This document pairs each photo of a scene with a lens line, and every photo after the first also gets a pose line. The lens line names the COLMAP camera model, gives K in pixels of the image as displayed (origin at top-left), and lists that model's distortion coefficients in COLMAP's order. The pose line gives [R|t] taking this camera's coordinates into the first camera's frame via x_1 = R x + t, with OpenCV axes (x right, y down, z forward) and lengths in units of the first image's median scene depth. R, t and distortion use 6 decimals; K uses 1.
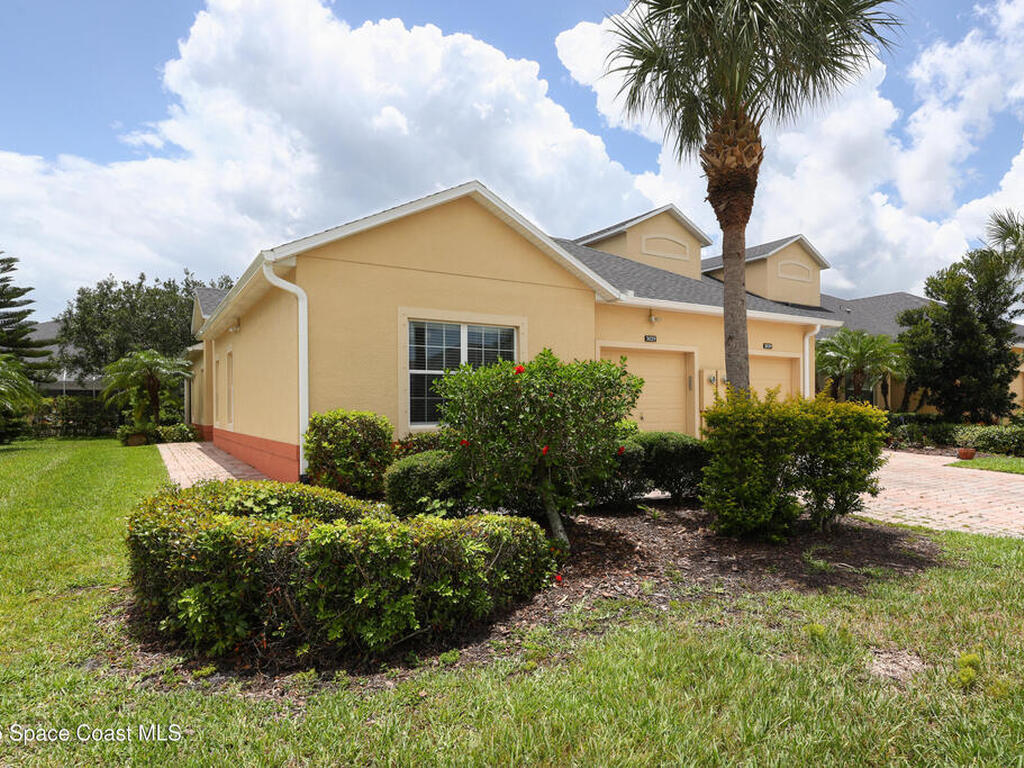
lens RADIAL K [[534.5, 0, 510.9], [0, 534.5, 378.6], [0, 0, 1]] dist [-0.029123, -0.000230]
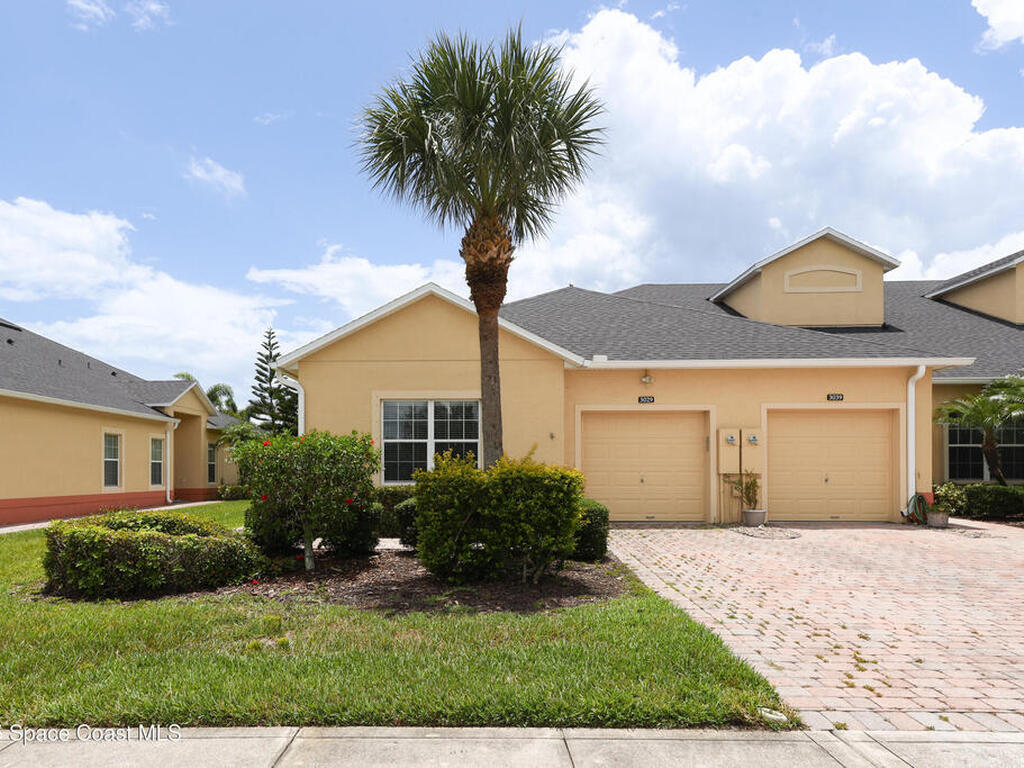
lens RADIAL K [[562.0, 0, 510.0], [0, 562.0, 383.3], [0, 0, 1]] dist [-0.053362, 0.036210]
pose [[0.874519, -0.066831, -0.480365, 0.612032], [0.021073, 0.994761, -0.100032, -0.007945], [0.484534, 0.077357, 0.871345, -0.024941]]
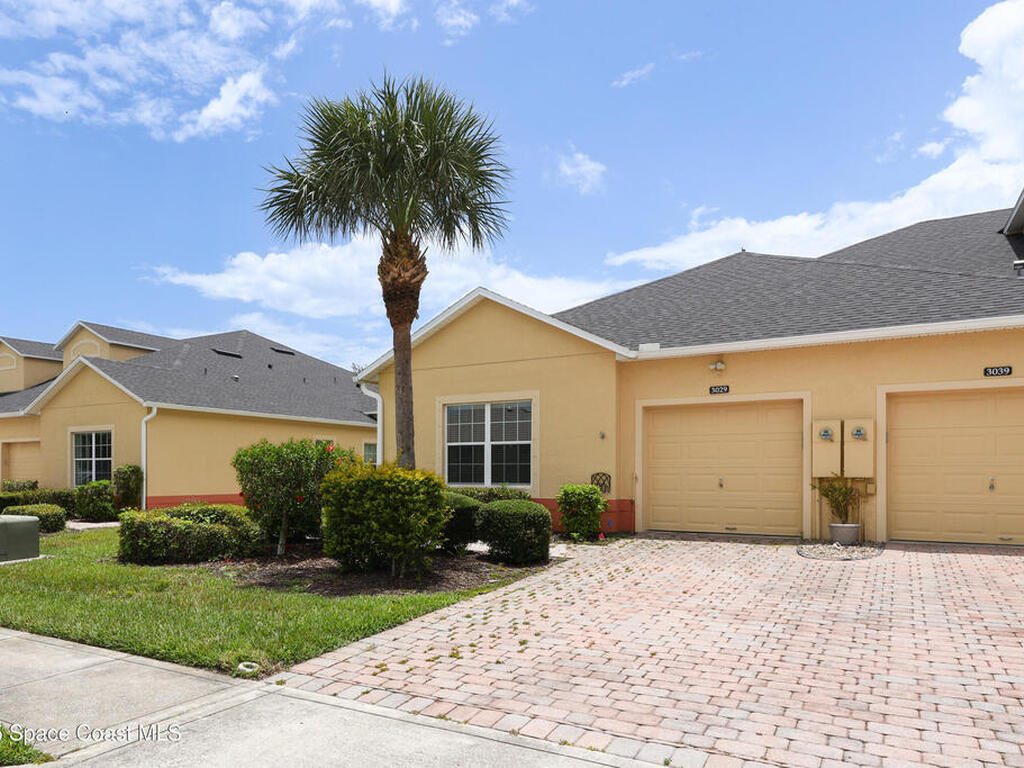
lens RADIAL K [[644.9, 0, 512.0], [0, 644.9, 371.3], [0, 0, 1]] dist [-0.032863, 0.001163]
pose [[0.565009, -0.118291, -0.816561, 1.022213], [0.041666, 0.992497, -0.114948, -0.001769], [0.824032, 0.030924, 0.565699, 0.186260]]
